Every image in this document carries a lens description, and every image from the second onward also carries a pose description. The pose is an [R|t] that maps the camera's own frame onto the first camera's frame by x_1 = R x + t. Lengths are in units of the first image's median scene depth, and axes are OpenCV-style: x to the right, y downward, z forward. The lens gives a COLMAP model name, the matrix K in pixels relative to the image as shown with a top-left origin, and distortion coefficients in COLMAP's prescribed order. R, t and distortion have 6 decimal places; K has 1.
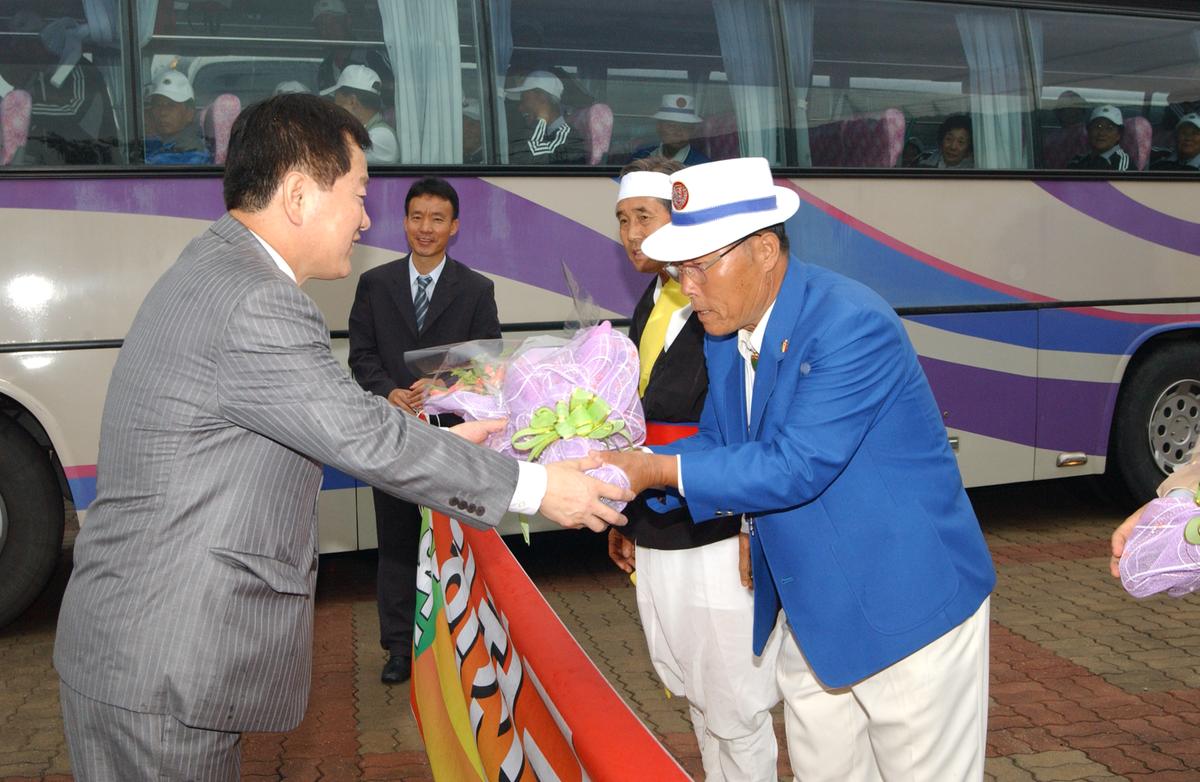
lens RADIAL K [[1572.0, 0, 600.0], [0, 1572.0, 391.0], [0, 0, 1]] dist [-0.007015, 0.000171]
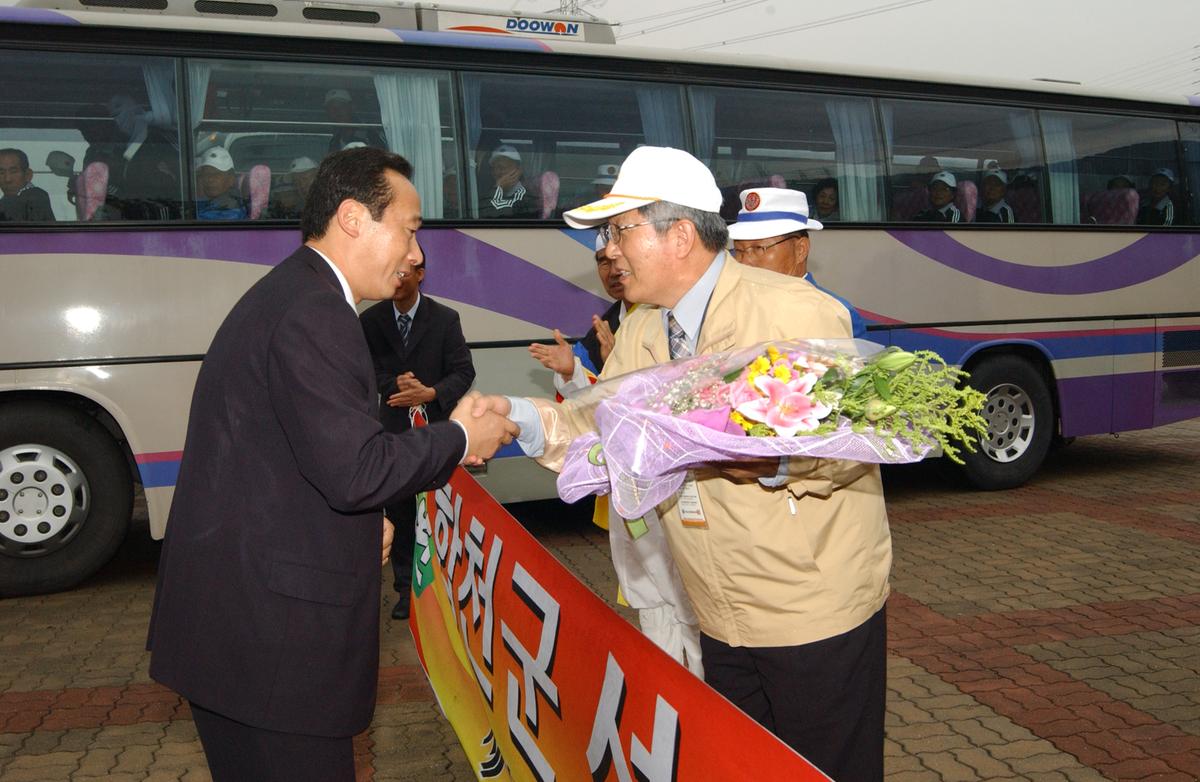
lens RADIAL K [[1351.2, 0, 600.0], [0, 1351.2, 391.0], [0, 0, 1]] dist [-0.016694, -0.015436]
pose [[0.999369, -0.004151, 0.035271, 0.001633], [0.004362, 0.999973, -0.005896, 0.004182], [-0.035246, 0.006046, 0.999360, -0.109480]]
